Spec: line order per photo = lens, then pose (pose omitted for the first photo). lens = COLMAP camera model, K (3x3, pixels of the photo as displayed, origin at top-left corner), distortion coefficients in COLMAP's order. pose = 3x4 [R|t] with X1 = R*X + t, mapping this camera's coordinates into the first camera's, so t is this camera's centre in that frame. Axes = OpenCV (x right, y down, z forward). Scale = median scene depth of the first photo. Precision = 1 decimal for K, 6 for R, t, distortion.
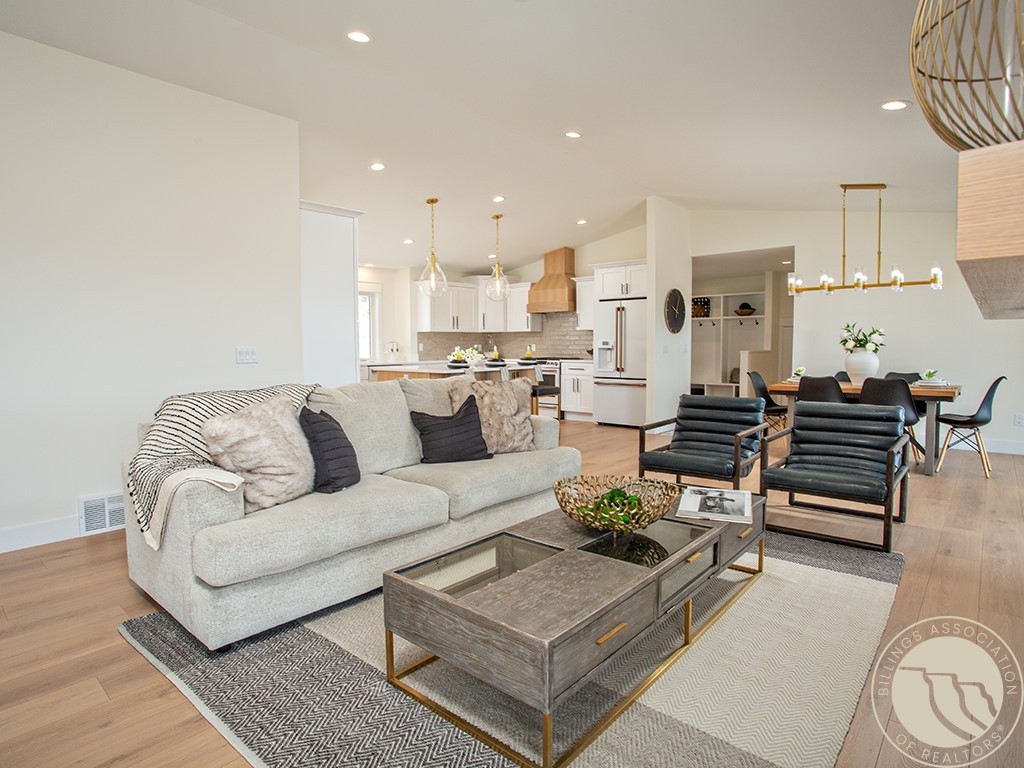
lens RADIAL K [[574.5, 0, 508.9], [0, 574.5, 379.2], [0, 0, 1]] dist [-0.040283, -0.000195]
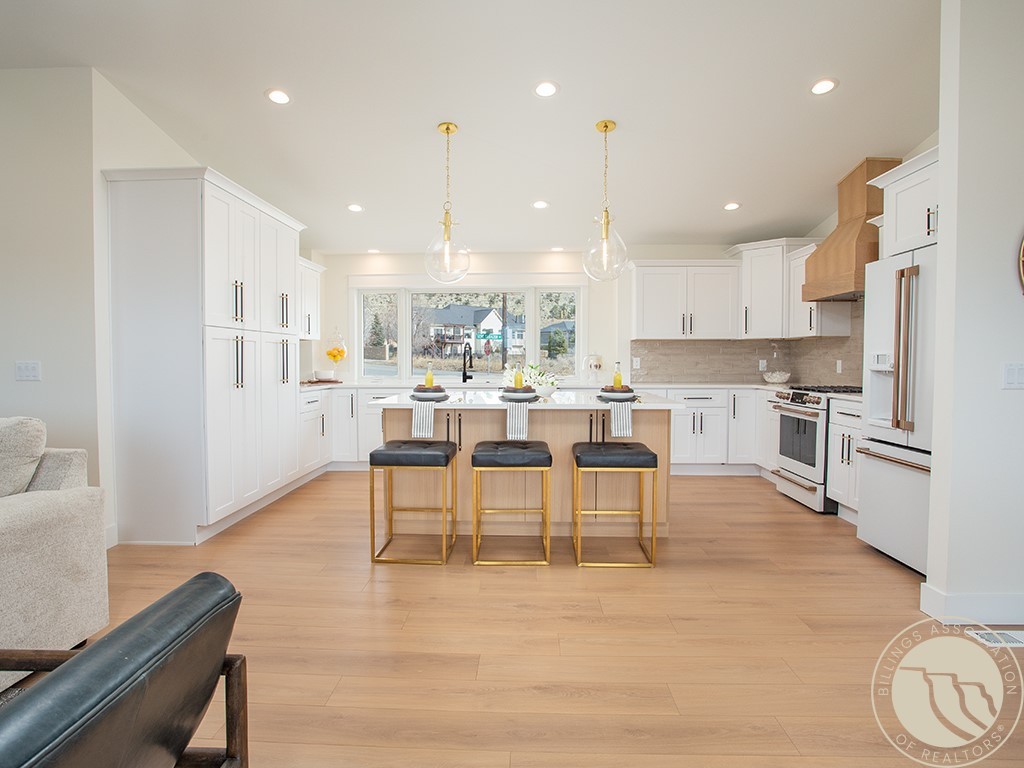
lens RADIAL K [[574.5, 0, 515.3], [0, 574.5, 383.9], [0, 0, 1]] dist [-0.040283, -0.000195]
pose [[0.641039, 0.040215, -0.766454, 0.284137], [-0.050957, 0.998653, 0.009779, -0.032151], [0.765814, 0.032788, 0.642225, 0.487374]]
